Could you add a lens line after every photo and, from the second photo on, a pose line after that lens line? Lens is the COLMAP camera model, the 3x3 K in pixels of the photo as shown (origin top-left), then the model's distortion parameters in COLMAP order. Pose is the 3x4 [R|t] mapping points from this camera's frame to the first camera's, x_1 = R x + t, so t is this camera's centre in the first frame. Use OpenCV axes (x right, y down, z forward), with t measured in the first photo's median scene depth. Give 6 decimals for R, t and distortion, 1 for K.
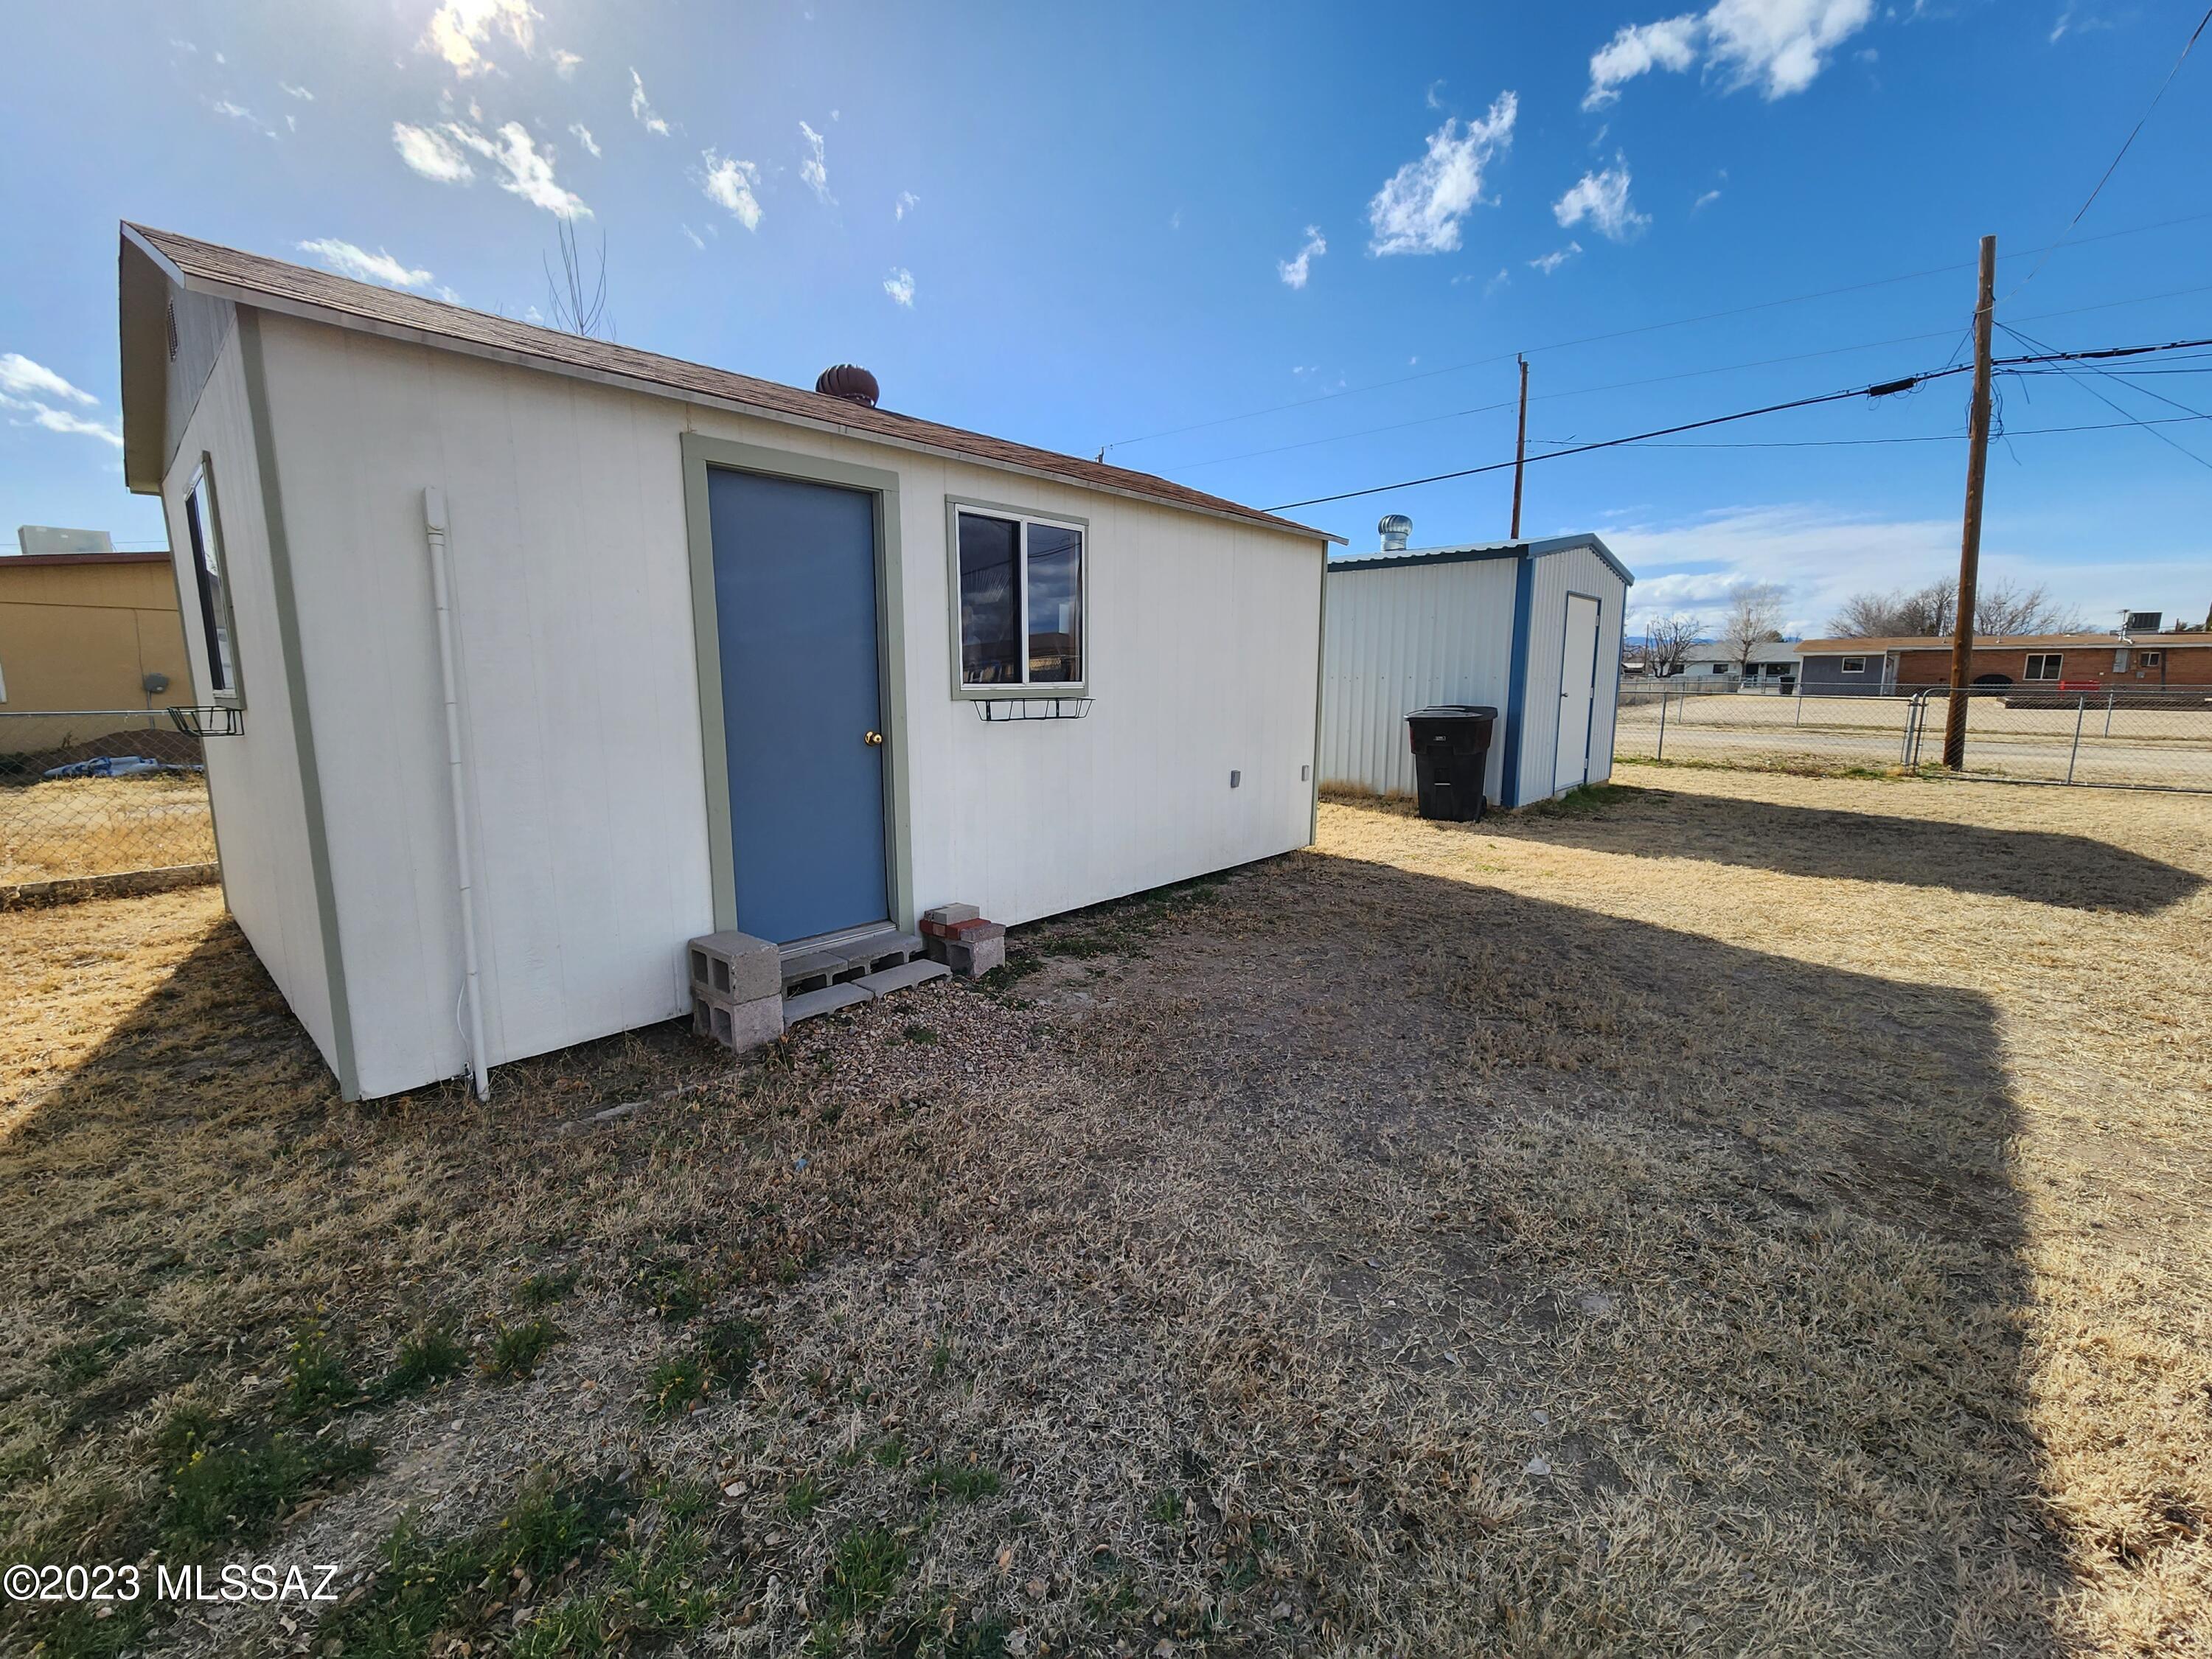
lens RADIAL K [[924.2, 0, 1118.6], [0, 924.2, 822.4], [0, 0, 1]] dist [0.001882, -0.001800]
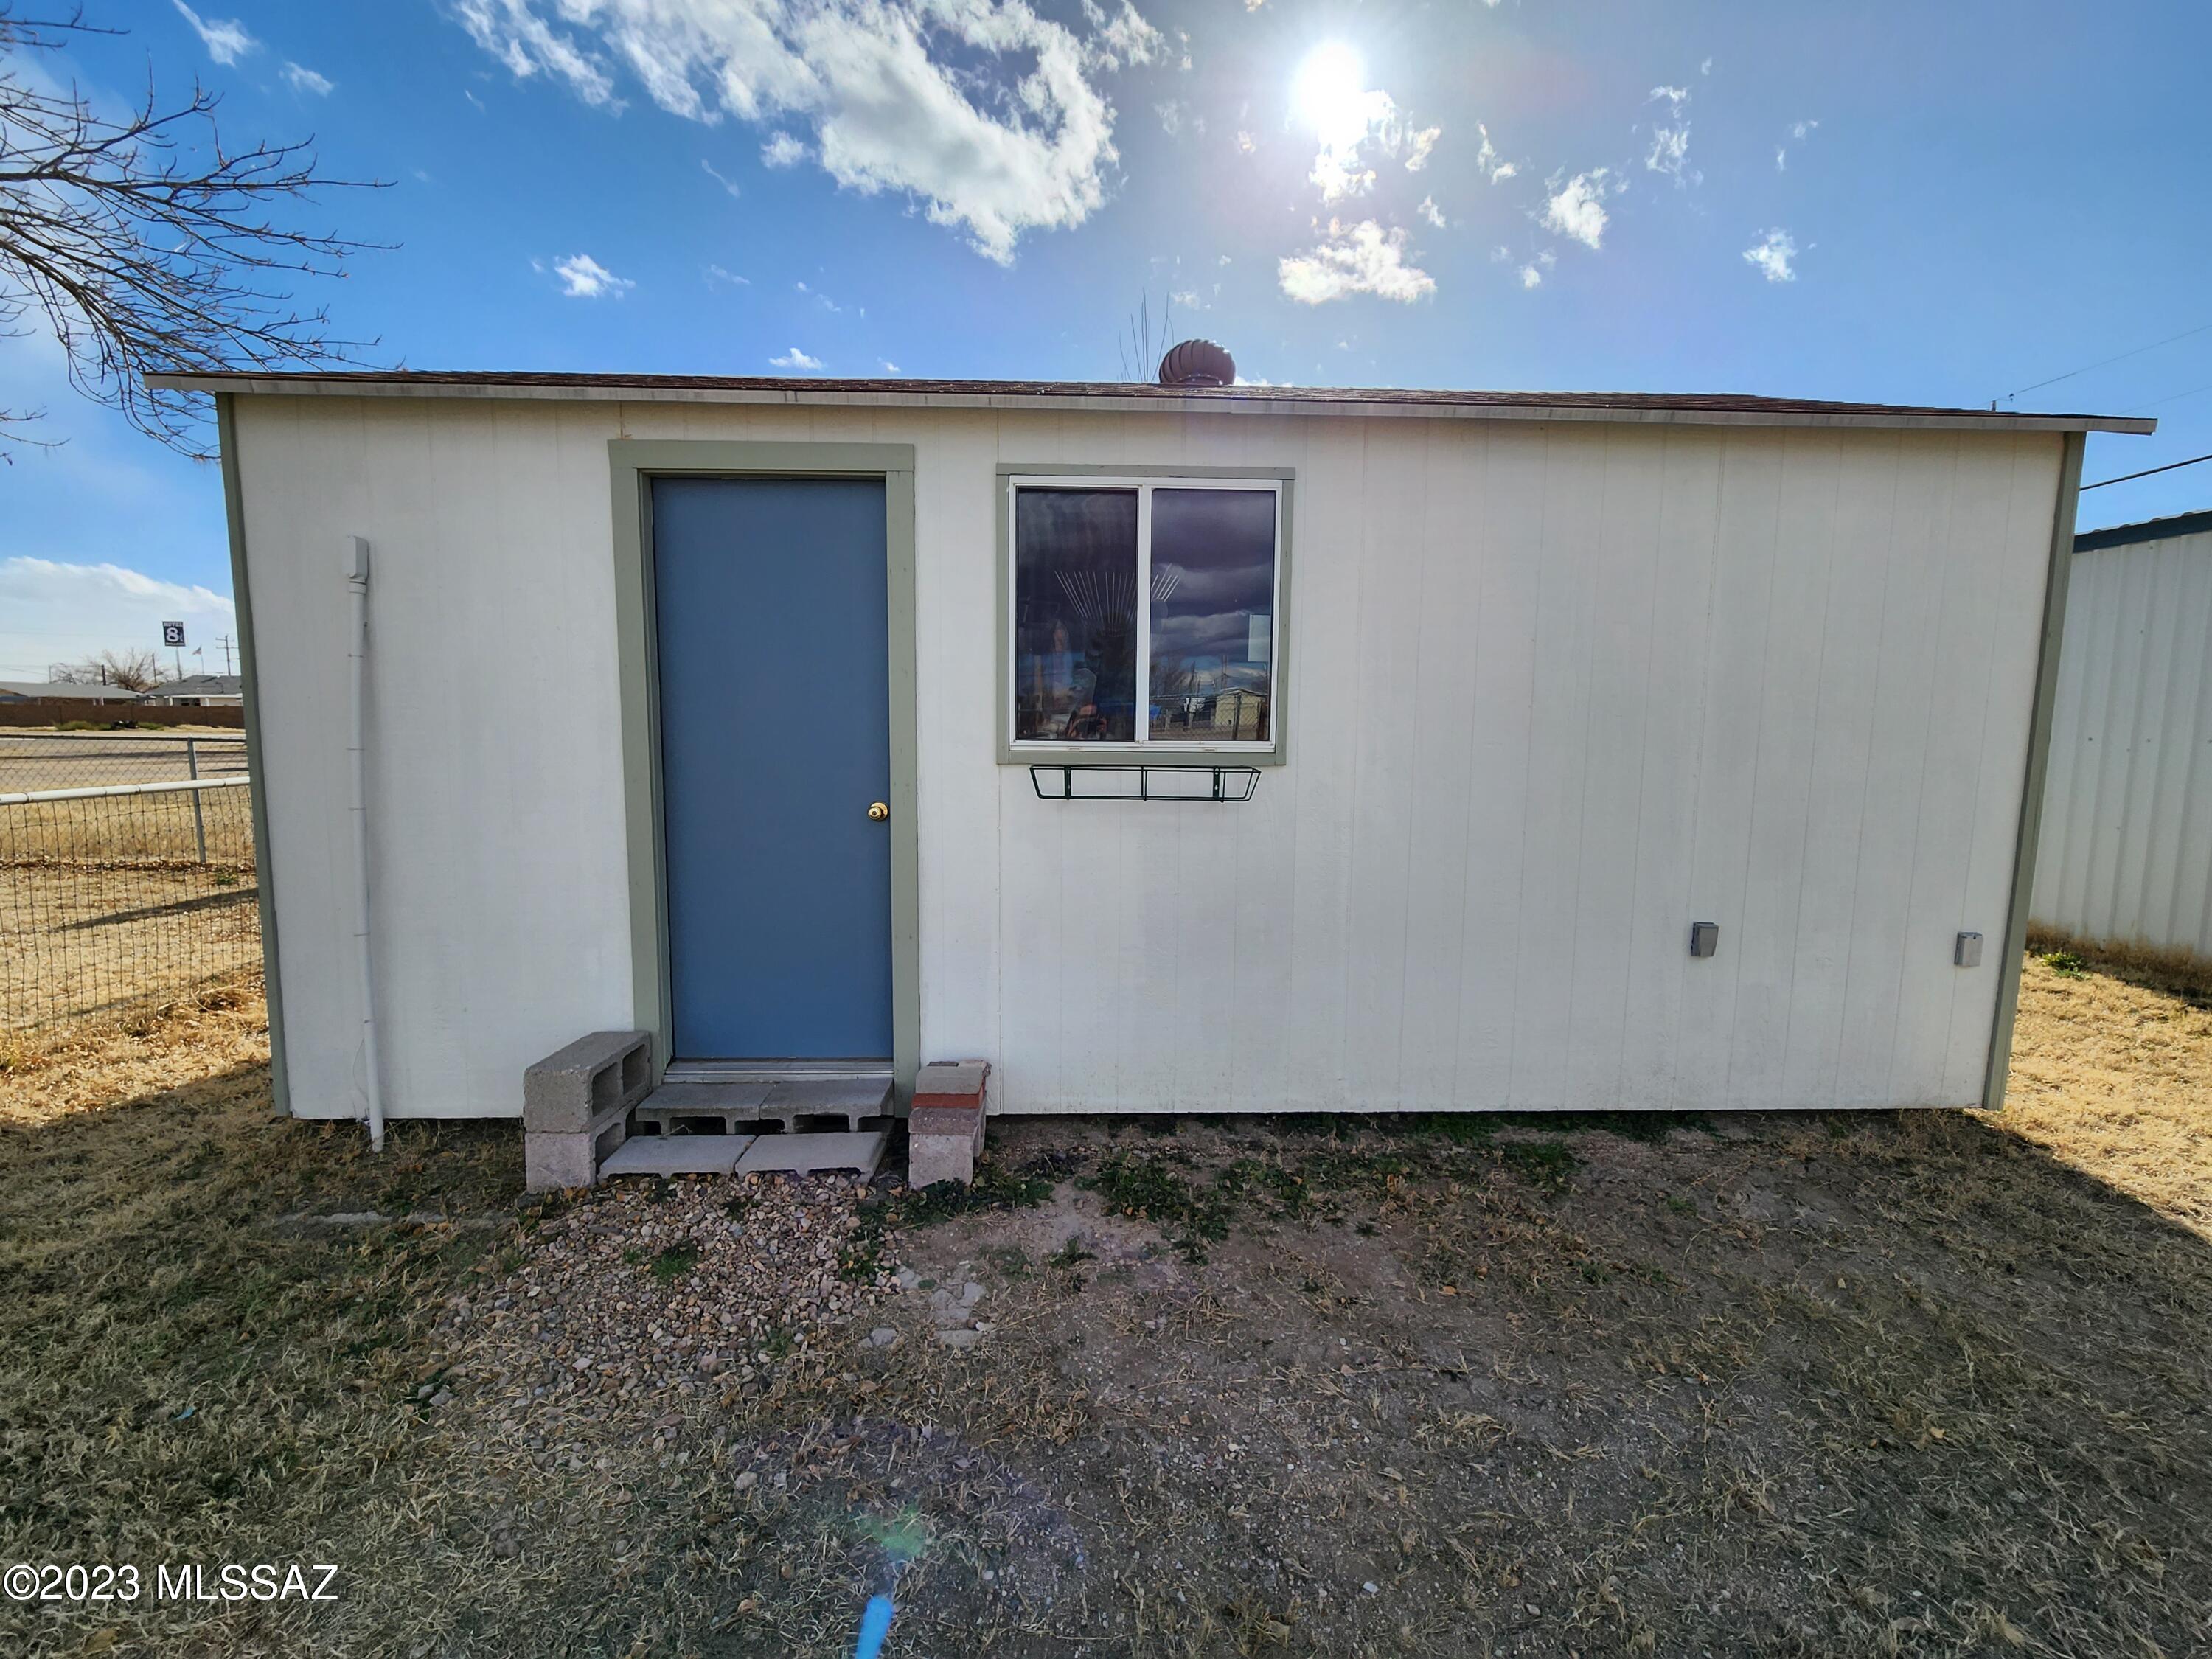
lens RADIAL K [[924.2, 0, 1110.5], [0, 924.2, 816.6], [0, 0, 1]] dist [0.001882, -0.001800]
pose [[0.687609, 0.086248, -0.720941, 0.373934], [-0.124759, 0.992187, -0.000293, -0.105067], [0.715283, 0.090145, 0.692996, 0.597251]]
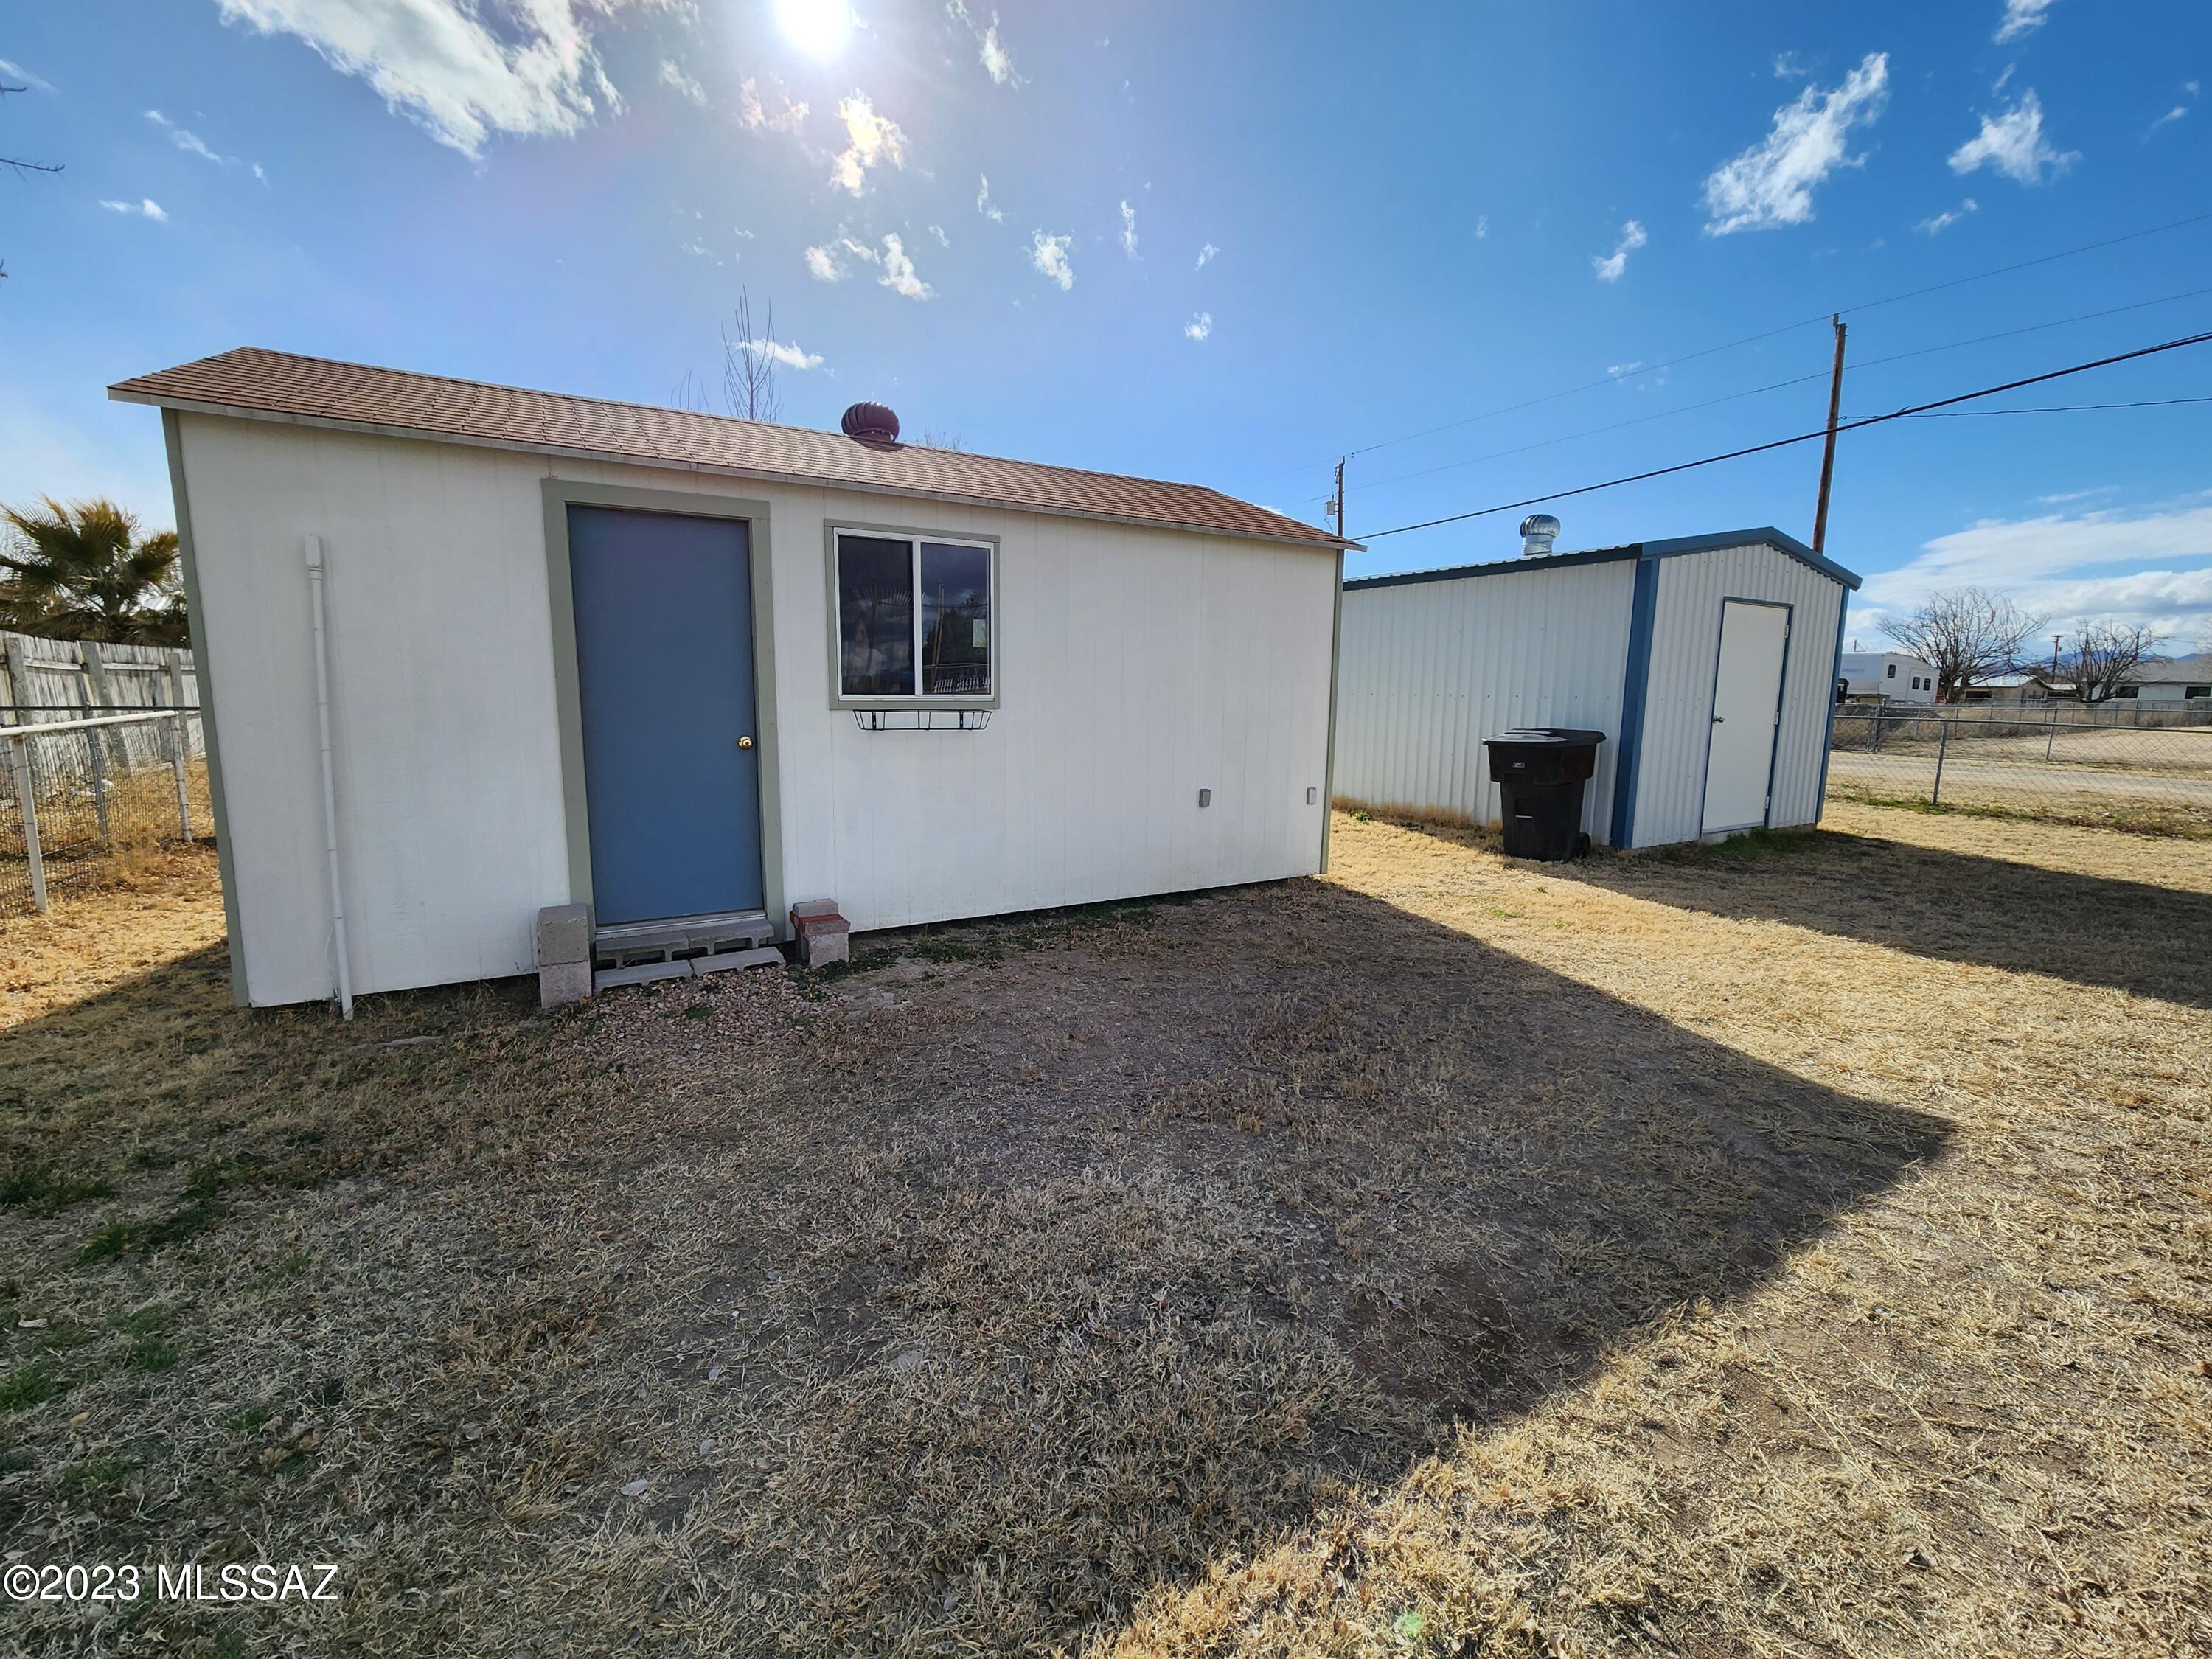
lens RADIAL K [[924.2, 0, 1113.9], [0, 924.2, 820.4], [0, 0, 1]] dist [0.001882, -0.001800]
pose [[0.953248, 0.053510, -0.297415, 0.465465], [-0.058834, 0.998228, -0.008969, -0.013582], [0.296408, 0.026047, 0.954706, 0.075419]]
